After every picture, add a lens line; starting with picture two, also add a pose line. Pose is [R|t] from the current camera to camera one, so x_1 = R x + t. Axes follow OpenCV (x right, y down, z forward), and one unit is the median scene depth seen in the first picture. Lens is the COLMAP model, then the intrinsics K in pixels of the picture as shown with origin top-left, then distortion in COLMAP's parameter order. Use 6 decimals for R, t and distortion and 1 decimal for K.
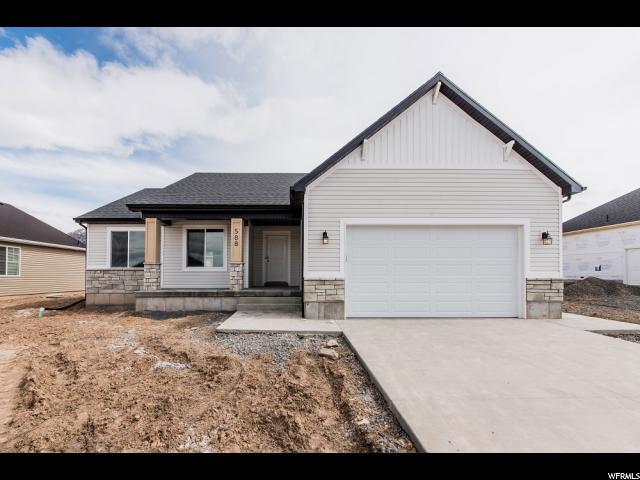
lens RADIAL K [[269.5, 0, 320.8], [0, 269.5, 255.3], [0, 0, 1]] dist [-0.008713, -0.000257]
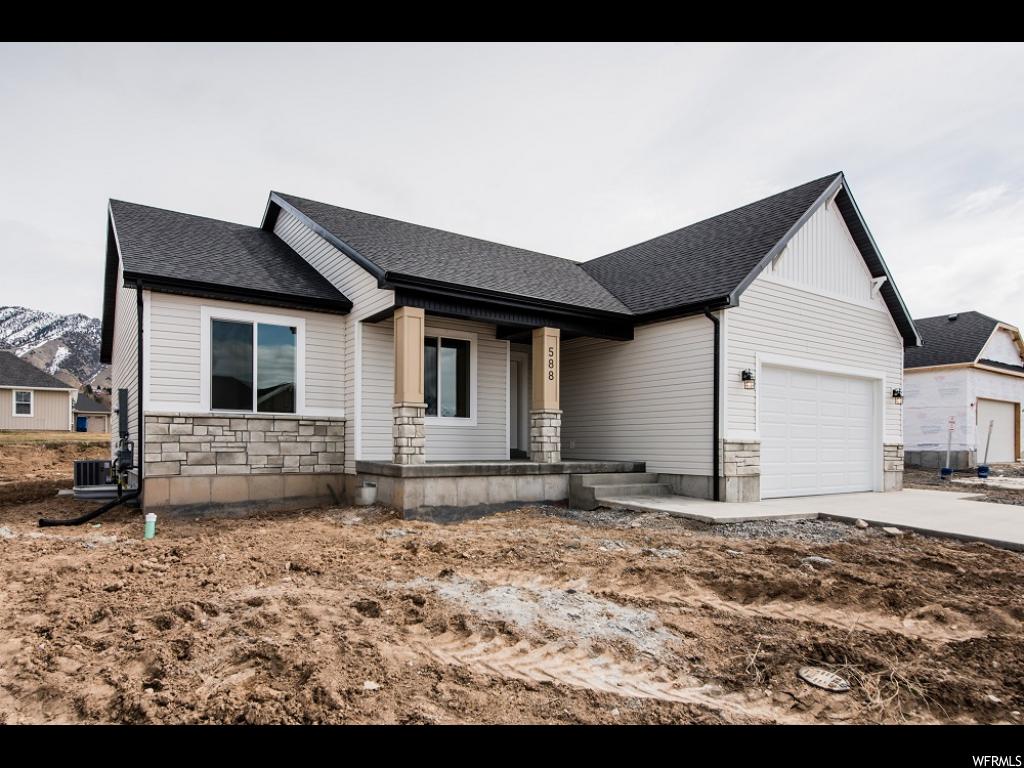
lens RADIAL K [[610.1, 0, 512.0], [0, 610.1, 384.0], [0, 0, 1]] dist [-0.004230, -0.000375]
pose [[0.851037, 0.062548, 0.521368, -1.239727], [-0.045671, 0.997935, -0.045171, 0.039269], [-0.523116, 0.014631, 0.852136, 0.009053]]
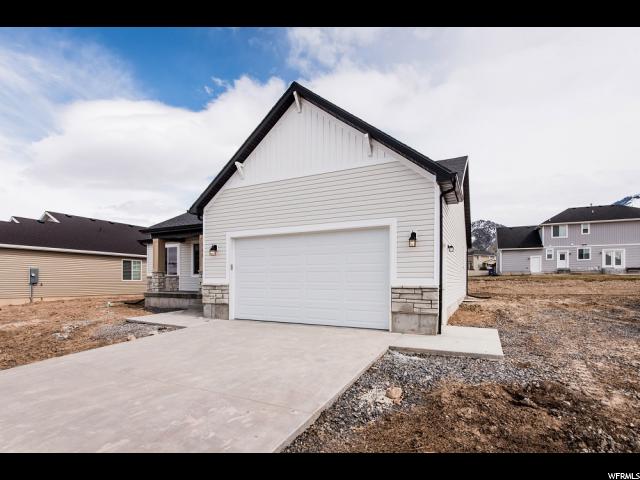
lens RADIAL K [[285.8, 0, 321.0], [0, 285.8, 261.1], [0, 0, 1]] dist [-0.000751, -0.000033]
pose [[0.909339, -0.024984, -0.415305, 0.937109], [0.027239, 0.999629, -0.000493, -0.001903], [0.415164, -0.010865, 0.909682, 0.050349]]
